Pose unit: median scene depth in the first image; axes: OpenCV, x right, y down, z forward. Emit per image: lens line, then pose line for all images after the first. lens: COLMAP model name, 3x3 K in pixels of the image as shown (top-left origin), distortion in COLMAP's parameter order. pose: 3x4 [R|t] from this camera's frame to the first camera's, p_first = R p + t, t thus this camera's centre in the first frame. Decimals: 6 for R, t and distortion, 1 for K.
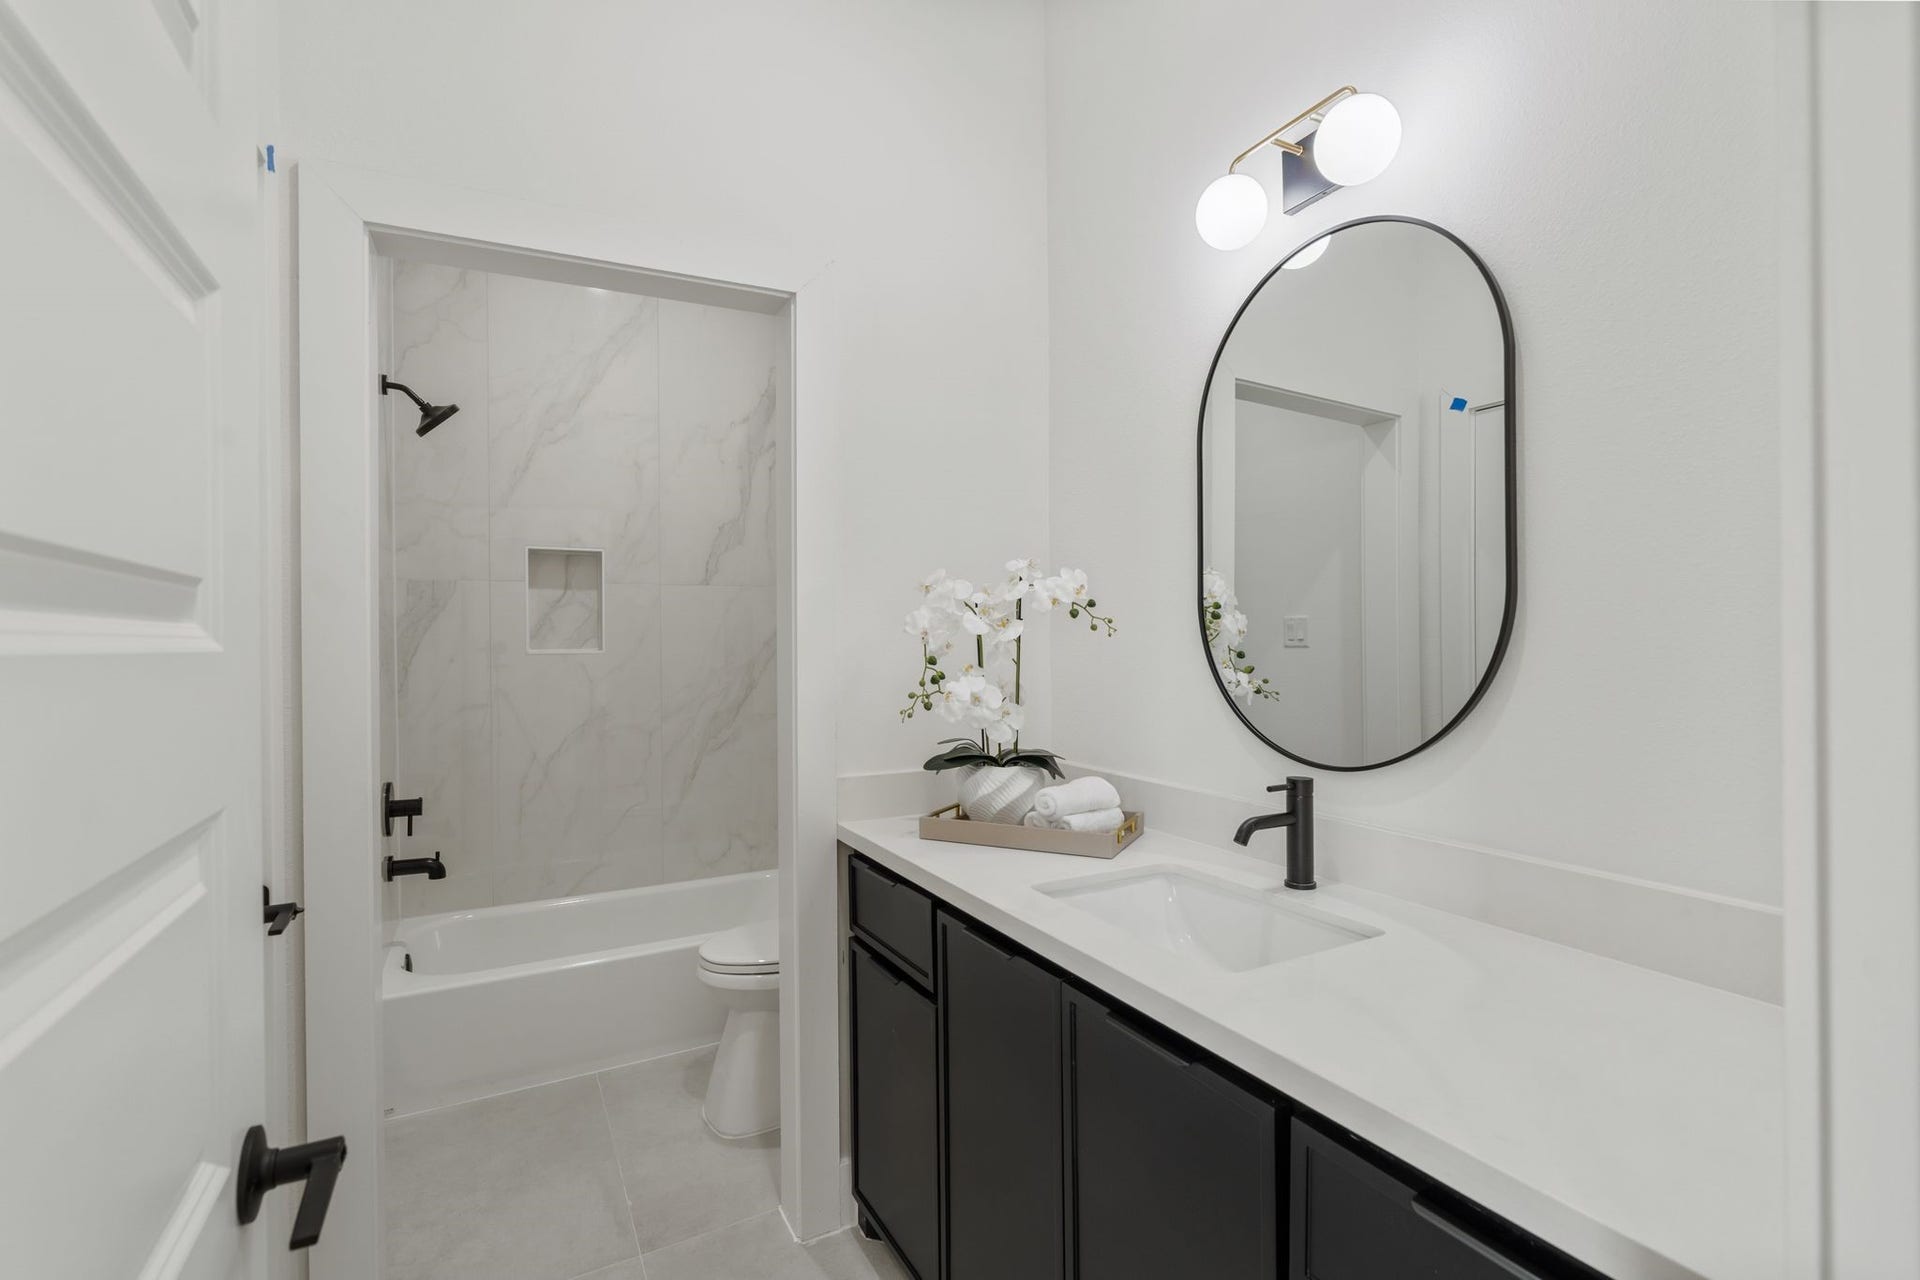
lens RADIAL K [[870.7, 0, 950.7], [0, 870.7, 638.7], [0, 0, 1]] dist [-0.007419, 0.002330]
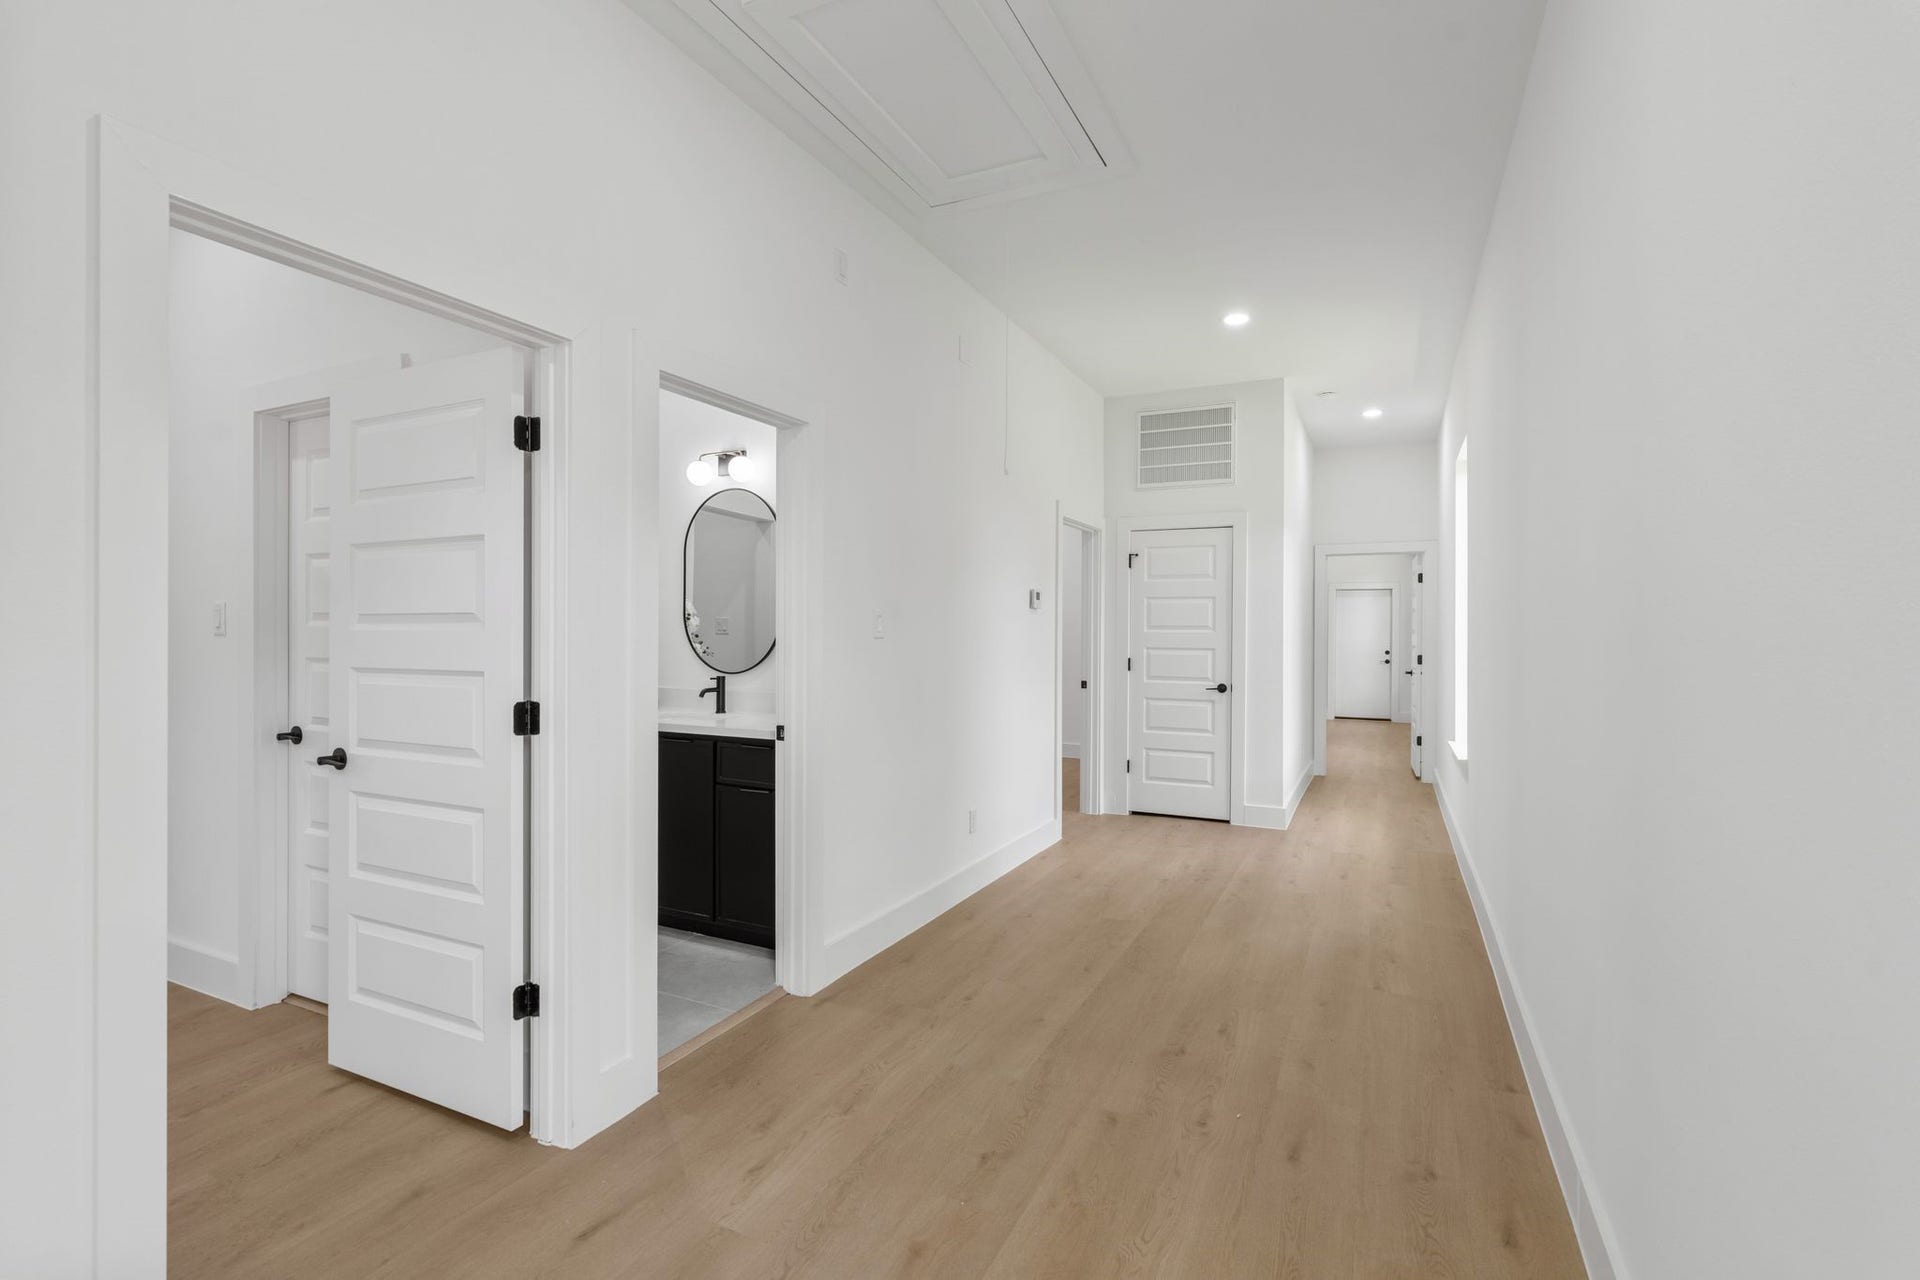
lens RADIAL K [[870.7, 0, 958.9], [0, 870.7, 638.2], [0, 0, 1]] dist [-0.007419, 0.002330]
pose [[0.802284, 0.013116, 0.596798, -0.538311], [-0.017810, 0.999839, 0.001969, 0.009796], [-0.596676, -0.012208, 0.802389, -1.393412]]
